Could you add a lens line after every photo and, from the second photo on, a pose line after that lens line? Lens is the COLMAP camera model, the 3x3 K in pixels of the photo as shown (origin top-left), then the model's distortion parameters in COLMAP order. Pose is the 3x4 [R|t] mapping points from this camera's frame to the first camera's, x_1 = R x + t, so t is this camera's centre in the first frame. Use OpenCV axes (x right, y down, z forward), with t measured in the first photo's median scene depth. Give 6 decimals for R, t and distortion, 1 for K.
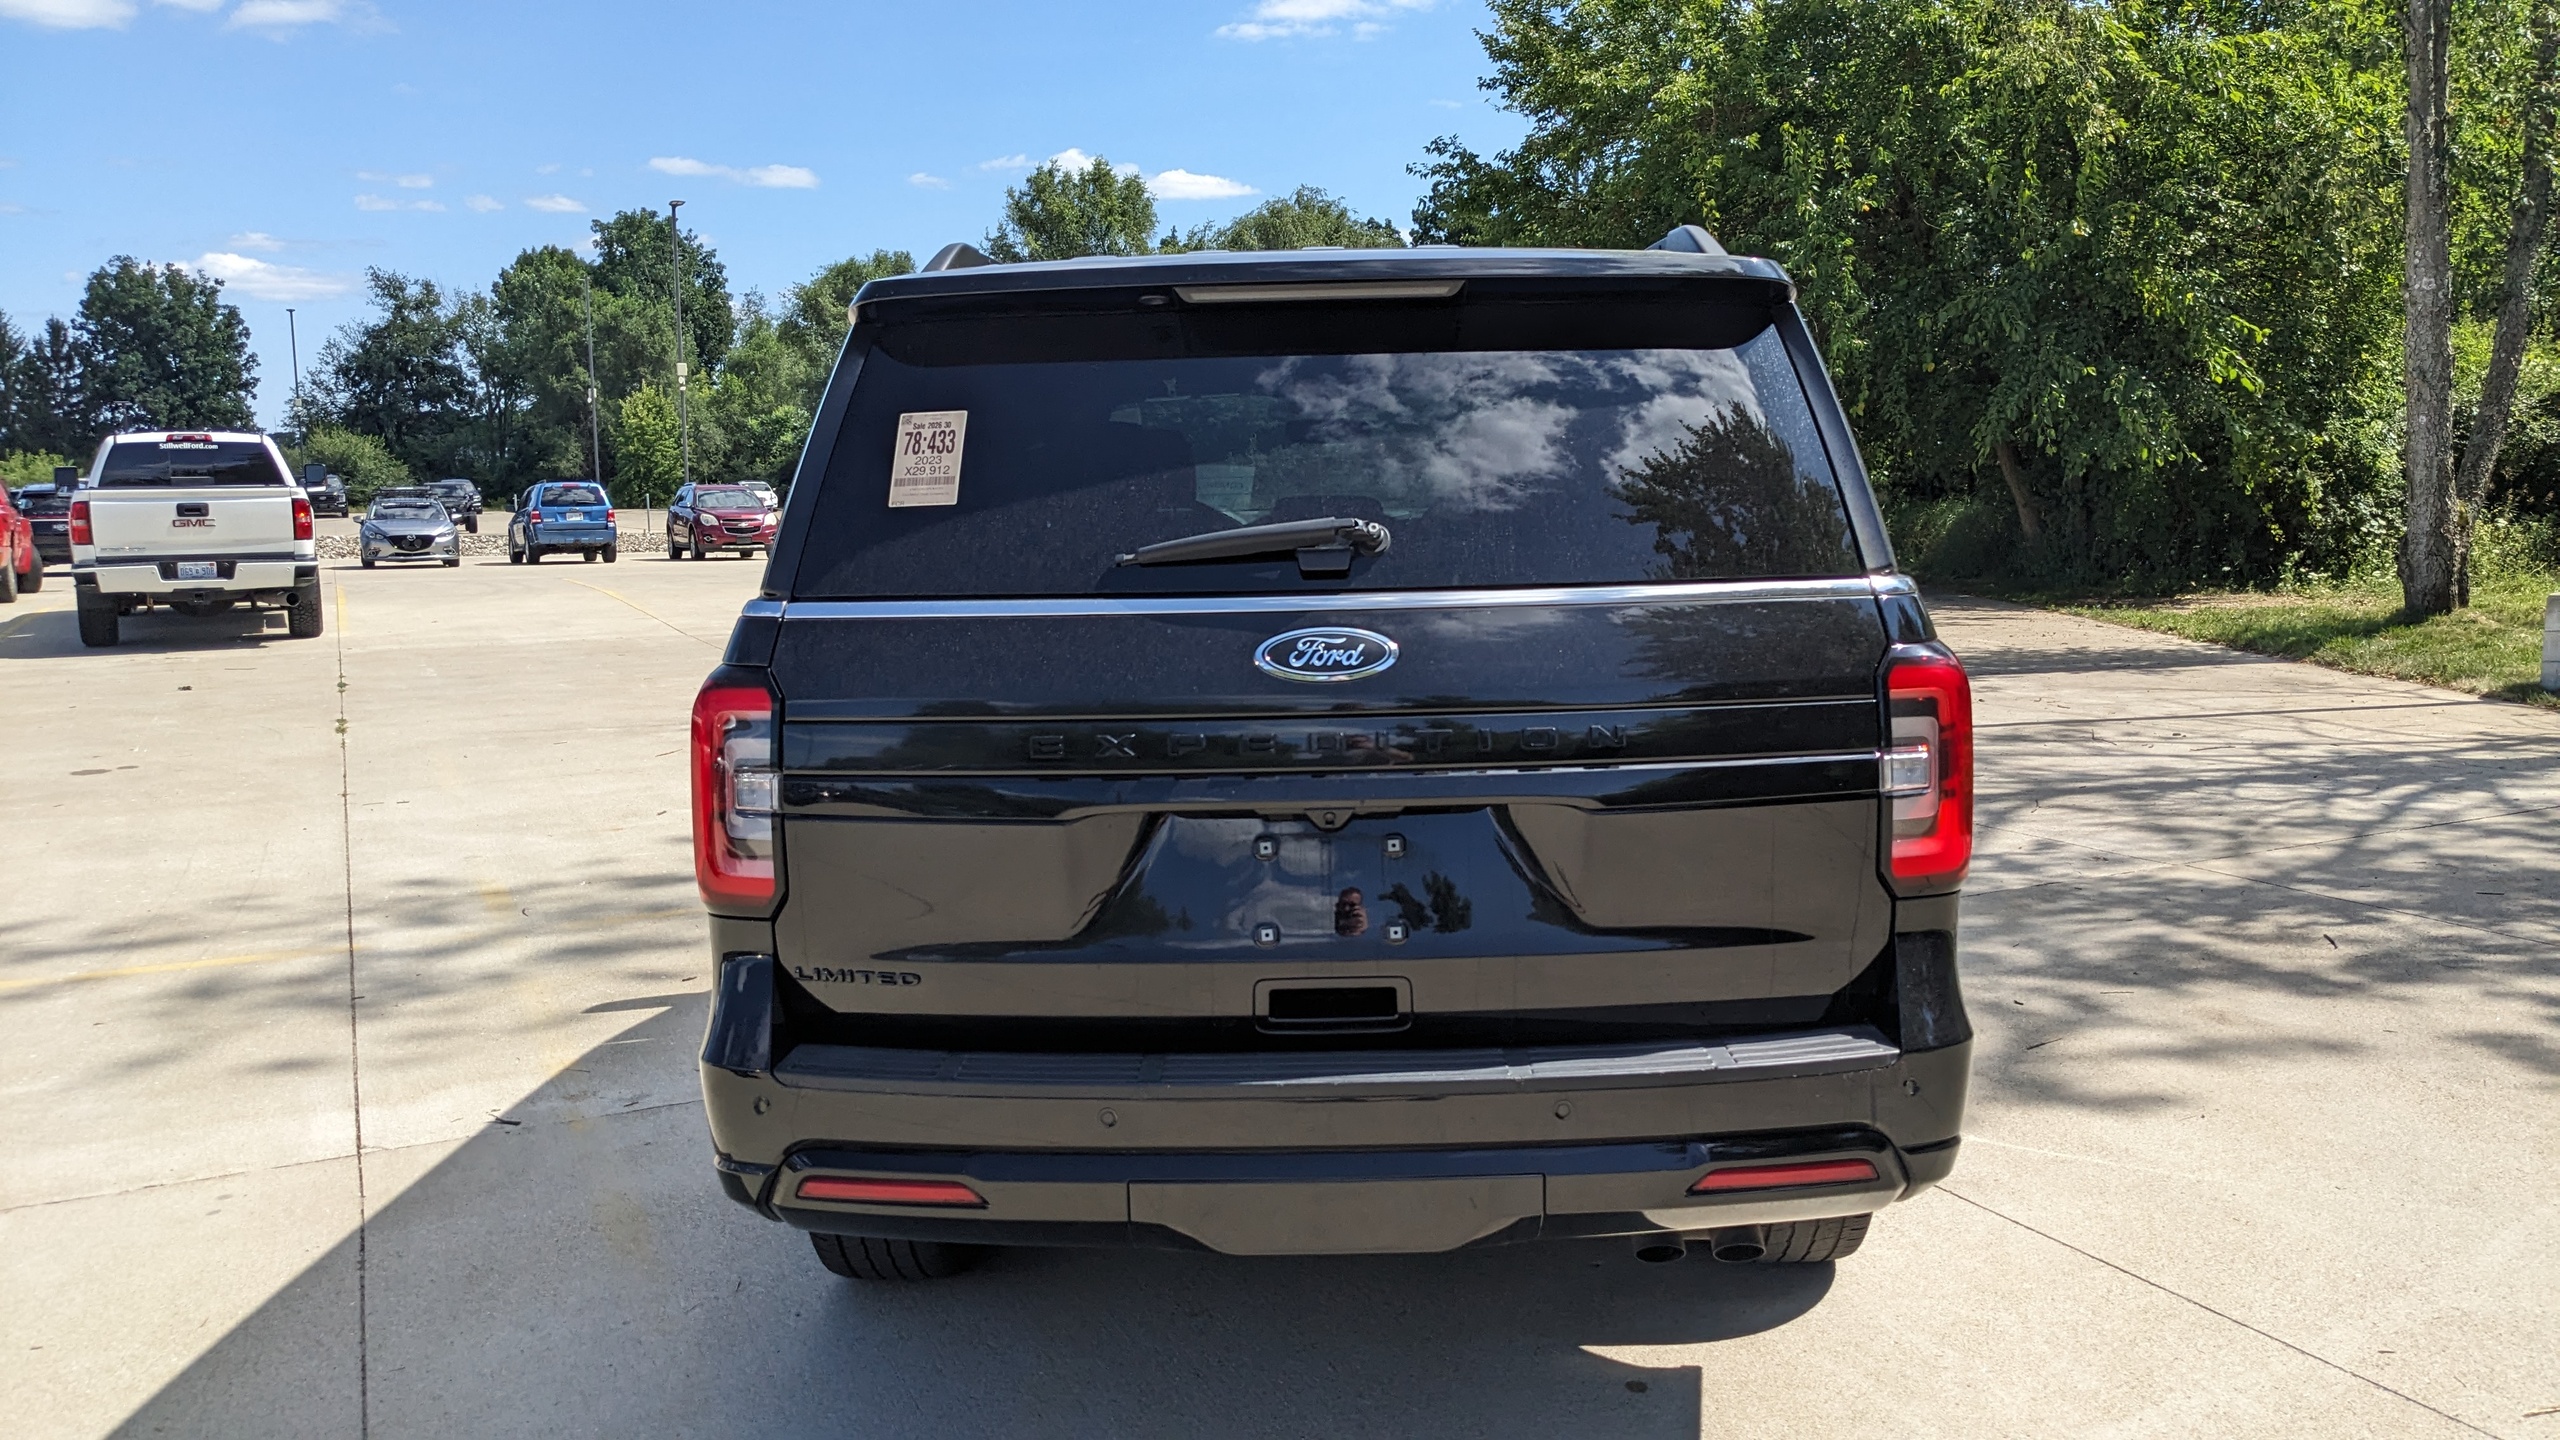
lens RADIAL K [[2028.6, 0, 1294.0], [0, 2028.6, 732.1], [0, 0, 1]] dist [0.038211, -0.043609]
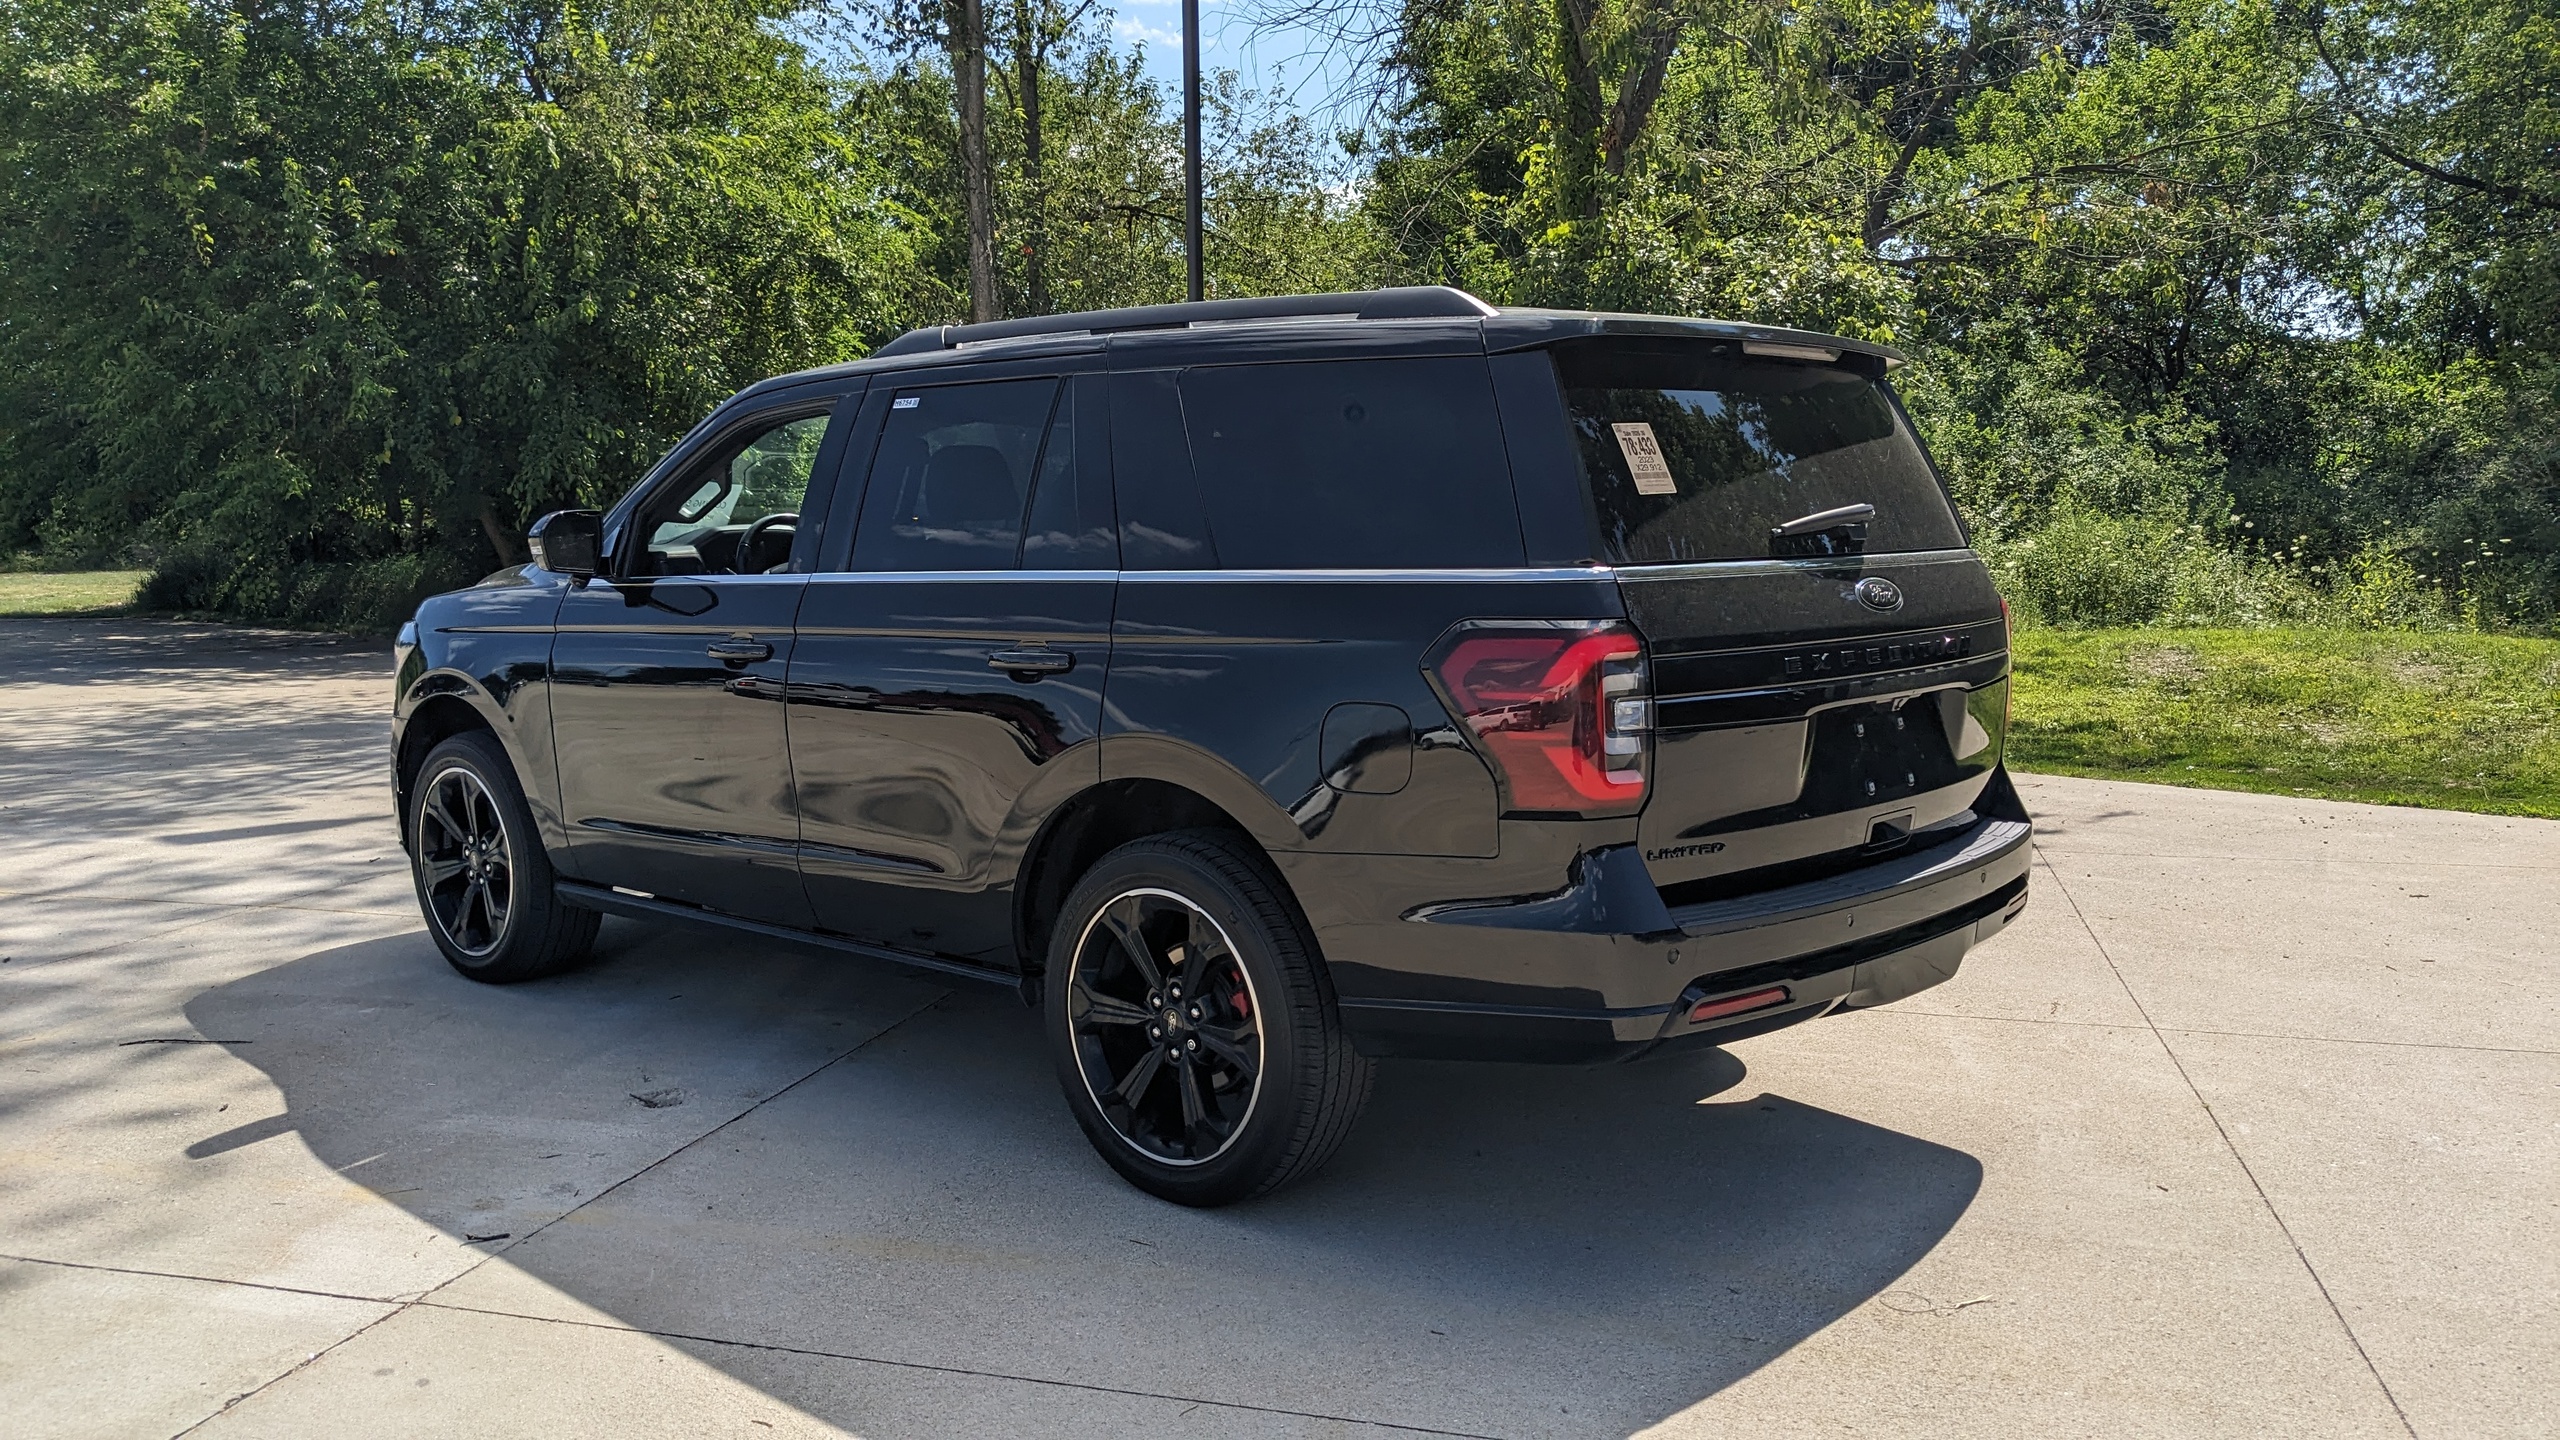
lens RADIAL K [[2028.6, 0, 1306.0], [0, 2028.6, 714.2], [0, 0, 1]] dist [0.038211, -0.043609]
pose [[0.657301, -0.058671, 0.751341, -1.098228], [0.089149, 0.996018, -0.000214, 0.009165], [-0.748337, 0.067122, 0.659914, 0.256304]]
